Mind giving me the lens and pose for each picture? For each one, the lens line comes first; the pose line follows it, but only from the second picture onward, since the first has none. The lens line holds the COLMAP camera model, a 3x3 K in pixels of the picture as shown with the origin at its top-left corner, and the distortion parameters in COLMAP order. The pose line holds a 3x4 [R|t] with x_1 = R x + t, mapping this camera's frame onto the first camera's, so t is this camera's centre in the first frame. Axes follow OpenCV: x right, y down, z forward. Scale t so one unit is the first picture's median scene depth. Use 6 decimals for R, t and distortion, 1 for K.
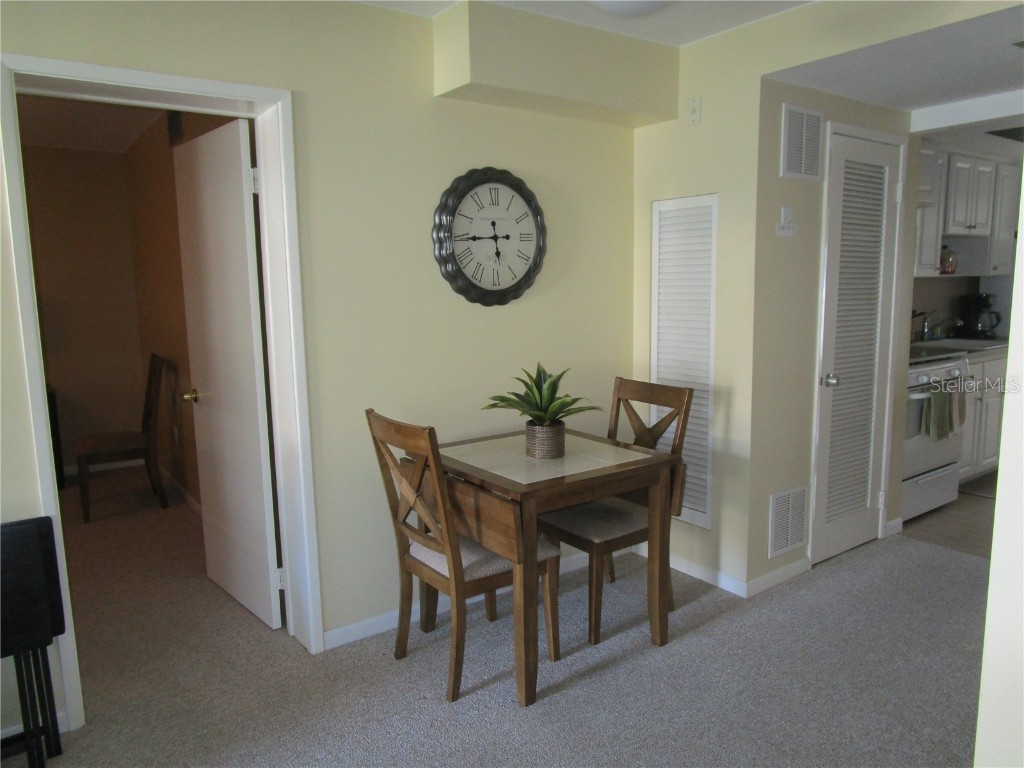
lens RADIAL K [[732.1, 0, 517.8], [0, 732.1, 387.2], [0, 0, 1]] dist [-0.029407, 0.010902]
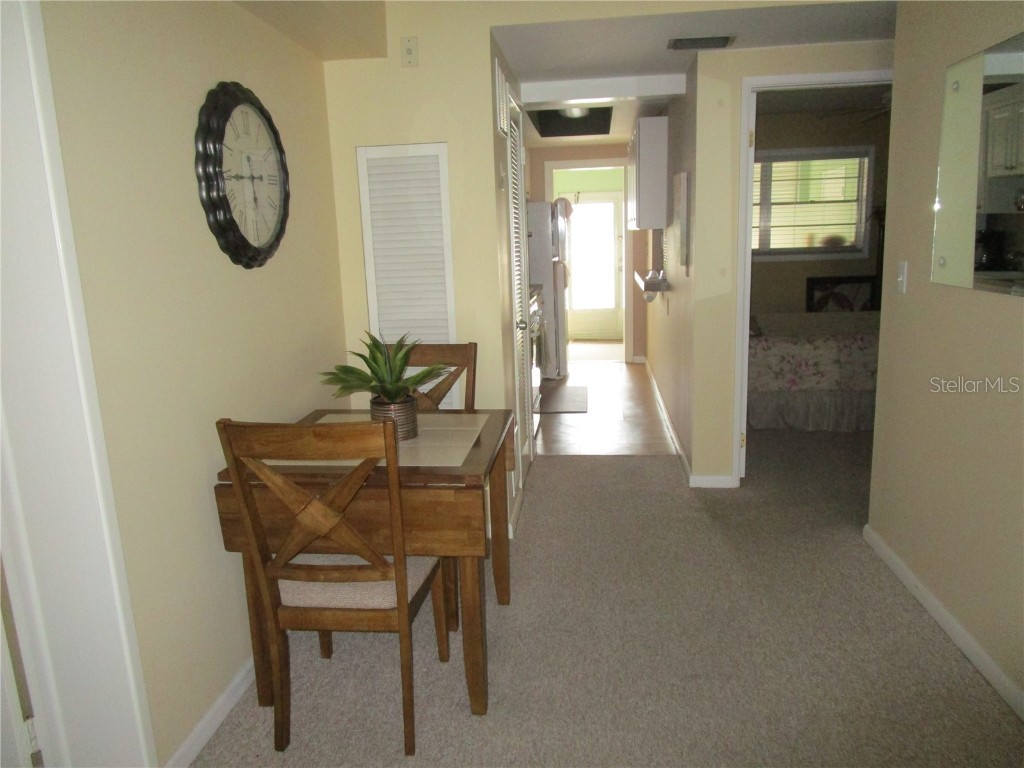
lens RADIAL K [[732.1, 0, 512.5], [0, 732.1, 384.6], [0, 0, 1]] dist [-0.029407, 0.010902]
pose [[0.672499, -0.157269, 0.723195, -0.439614], [0.133023, 0.986934, 0.090924, -0.024583], [-0.728045, 0.035055, 0.684632, 0.292773]]
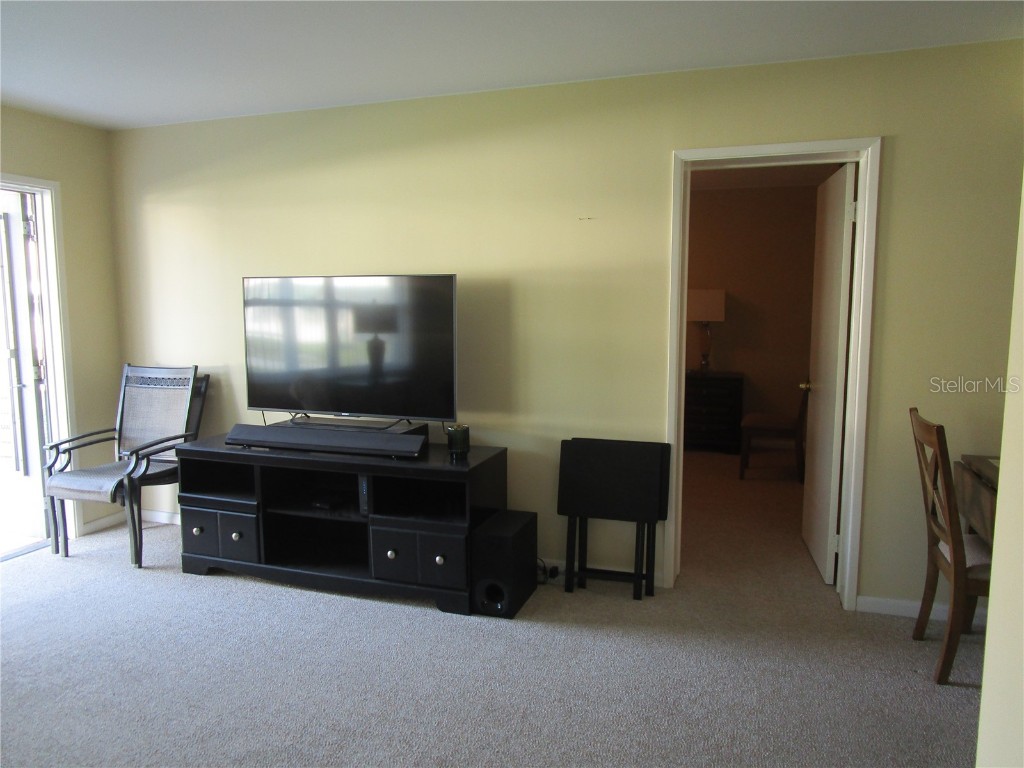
lens RADIAL K [[732.1, 0, 516.3], [0, 732.1, 386.8], [0, 0, 1]] dist [-0.029407, 0.010902]
pose [[0.575719, 0.113899, -0.809675, 0.303584], [-0.129107, 0.990491, 0.047533, 0.020476], [0.807390, 0.077169, 0.584950, -0.136415]]
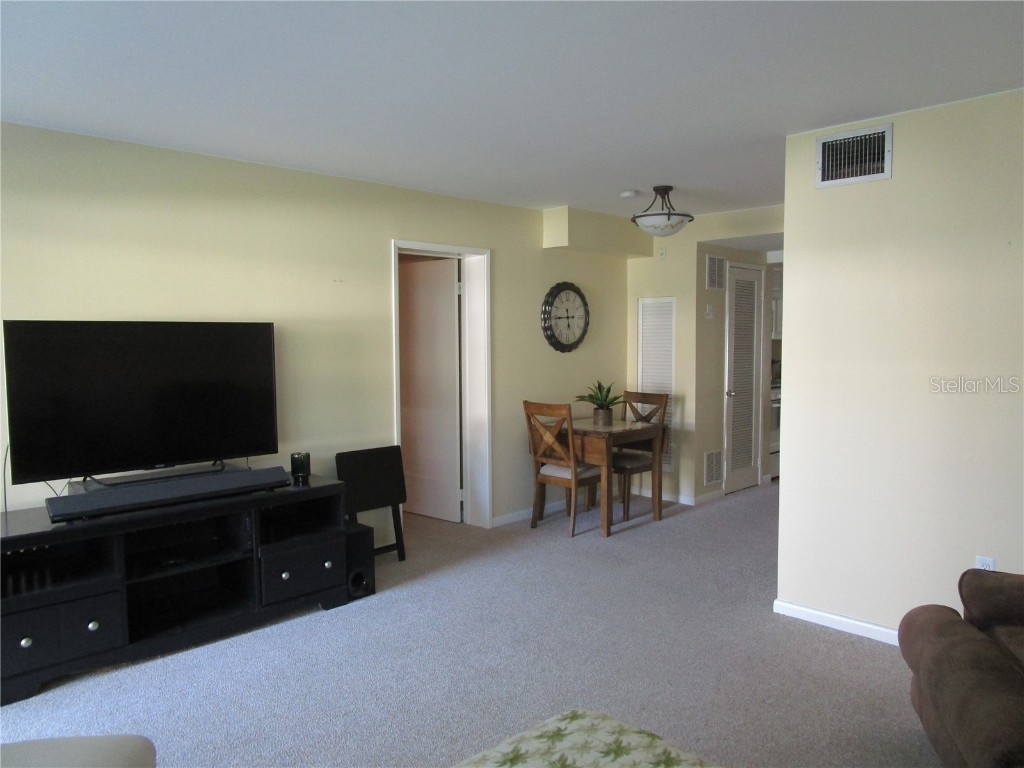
lens RADIAL K [[732.1, 0, 514.3], [0, 732.1, 385.4], [0, 0, 1]] dist [-0.029407, 0.010902]
pose [[0.988963, 0.001561, 0.148154, -0.467304], [0.010498, 0.996693, -0.080574, 0.133063], [-0.147790, 0.081240, 0.985676, -0.898228]]
